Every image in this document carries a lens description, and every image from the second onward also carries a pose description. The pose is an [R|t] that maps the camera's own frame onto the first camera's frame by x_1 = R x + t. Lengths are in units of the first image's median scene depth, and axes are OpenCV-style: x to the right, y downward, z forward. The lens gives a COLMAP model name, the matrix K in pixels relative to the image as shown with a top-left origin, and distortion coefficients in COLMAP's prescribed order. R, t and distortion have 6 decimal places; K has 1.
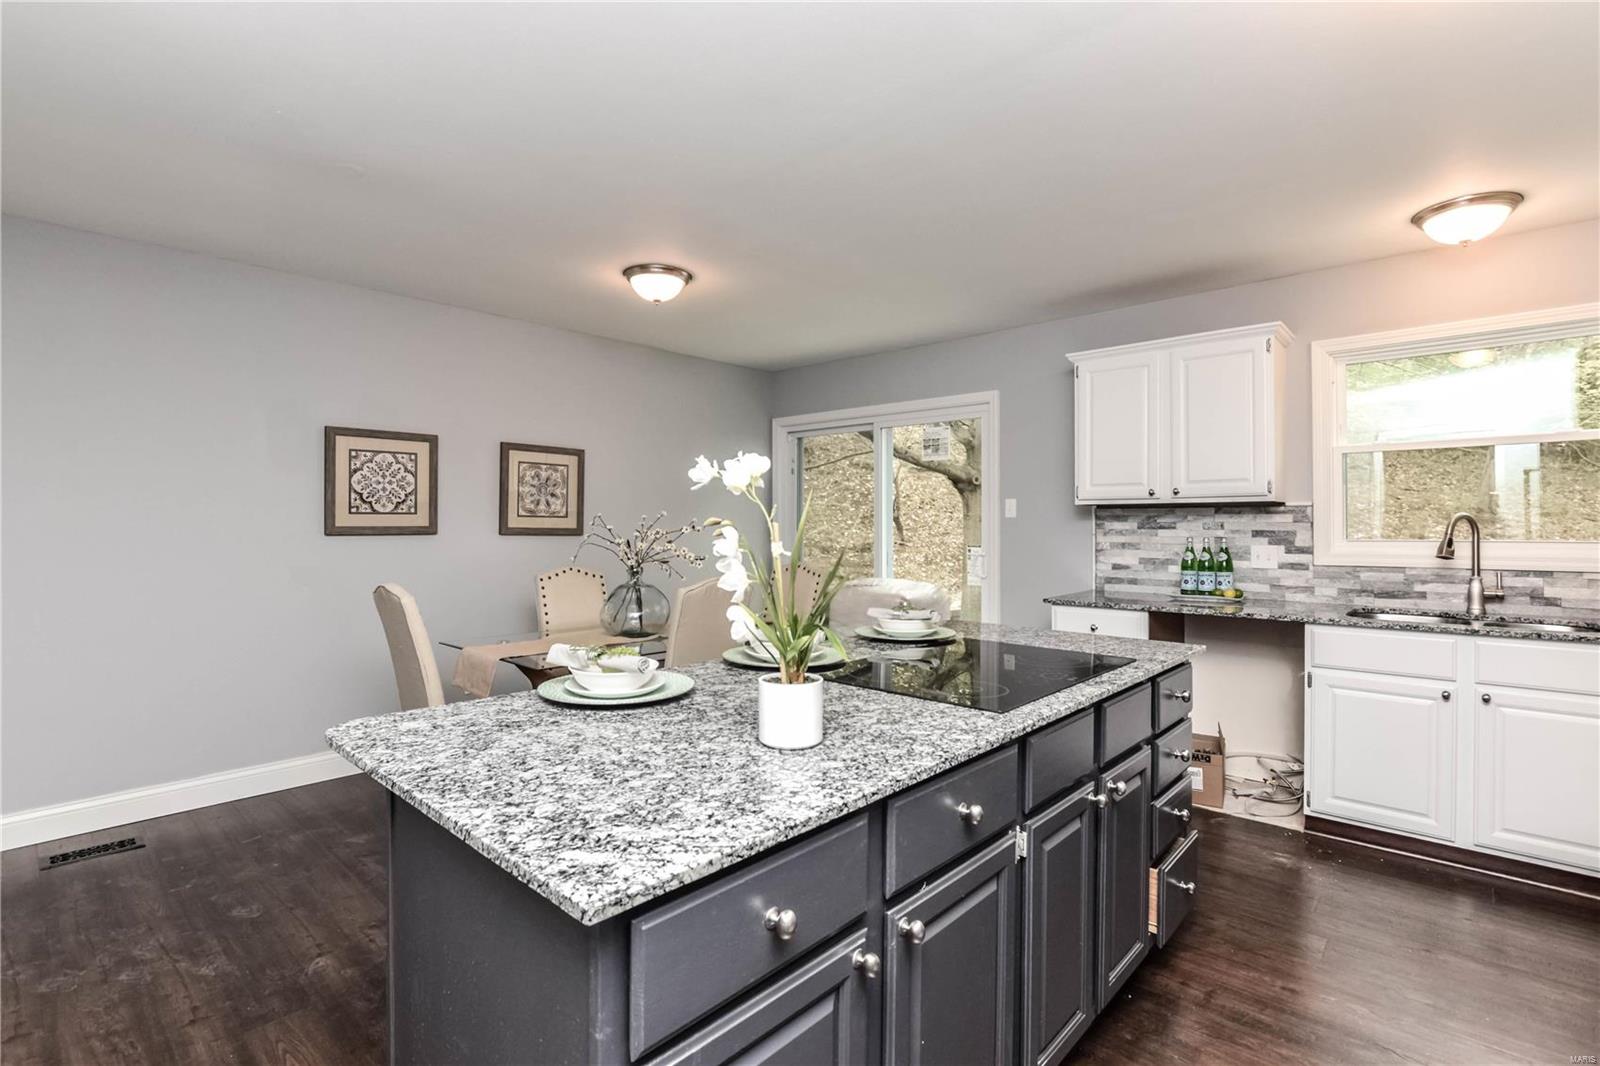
lens RADIAL K [[719.8, 0, 800.9], [0, 719.8, 523.2], [0, 0, 1]] dist [-0.018455, 0.002874]
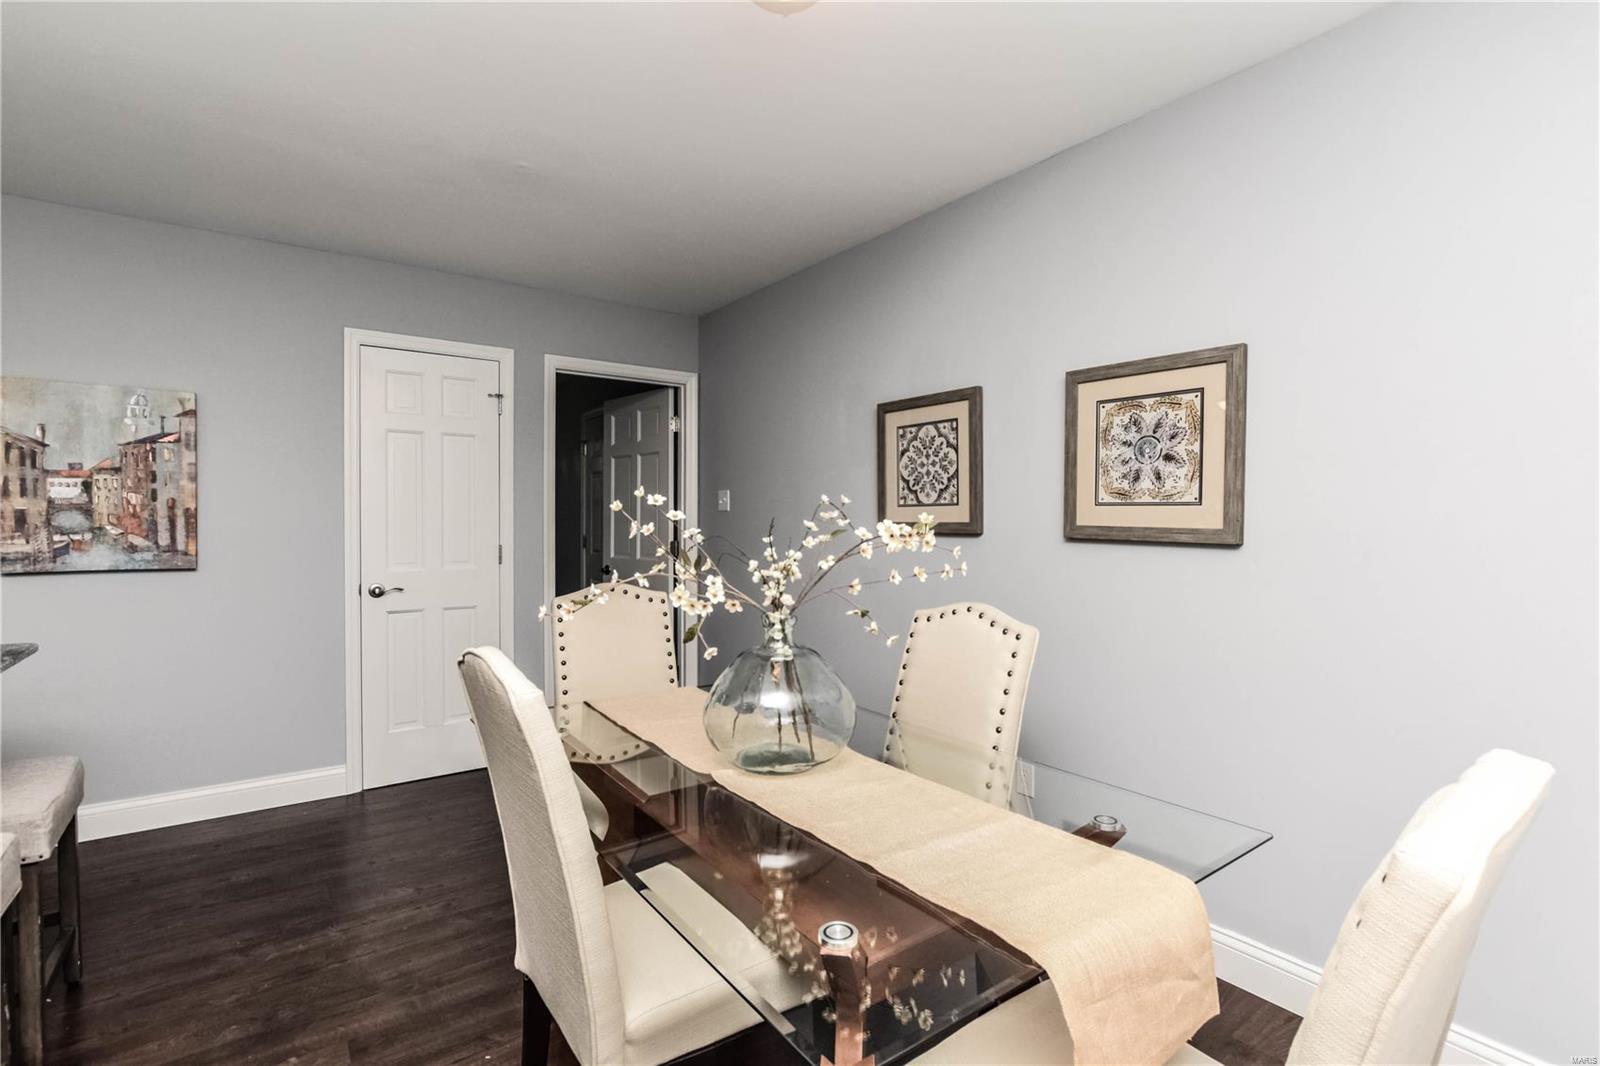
lens RADIAL K [[719.8, 0, 798.0], [0, 719.8, 525.3], [0, 0, 1]] dist [-0.018455, 0.002874]
pose [[-0.185294, 0.006412, -0.982662, 0.185271], [-0.004178, 0.999965, 0.007313, 0.002558], [0.982674, 0.005461, -0.185260, 0.988494]]
